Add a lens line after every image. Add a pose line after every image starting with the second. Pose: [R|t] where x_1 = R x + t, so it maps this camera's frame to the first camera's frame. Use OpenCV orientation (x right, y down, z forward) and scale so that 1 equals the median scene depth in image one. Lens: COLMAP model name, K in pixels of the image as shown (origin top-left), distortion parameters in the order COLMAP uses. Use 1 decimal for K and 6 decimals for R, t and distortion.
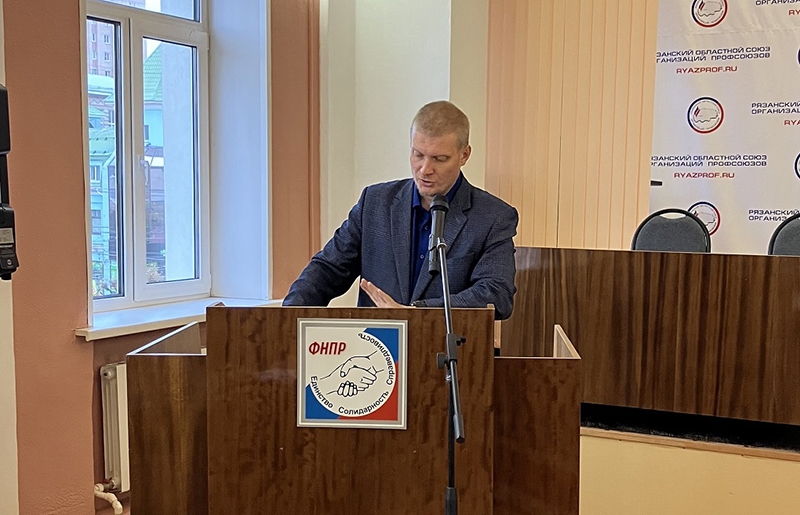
lens RADIAL K [[1092.2, 0, 399.1], [0, 1092.2, 261.2], [0, 0, 1]] dist [-0.046268, 0.000000]
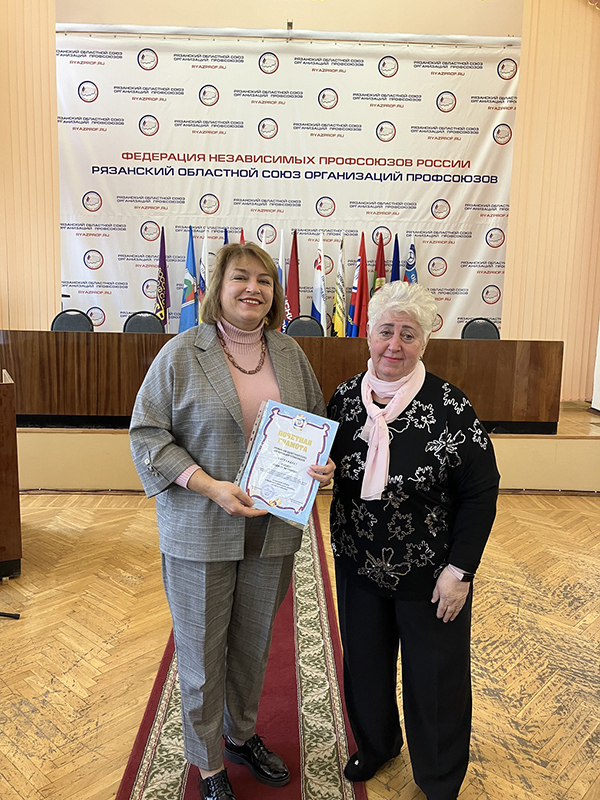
lens RADIAL K [[693.9, 0, 302.8], [0, 693.9, 395.3], [0, 0, 1]] dist [0.065177, 0.018186]
pose [[0.875060, -0.047951, 0.481633, 0.015137], [0.018992, 0.997716, 0.064826, 0.047630], [-0.483642, -0.047580, 0.873972, -0.420399]]
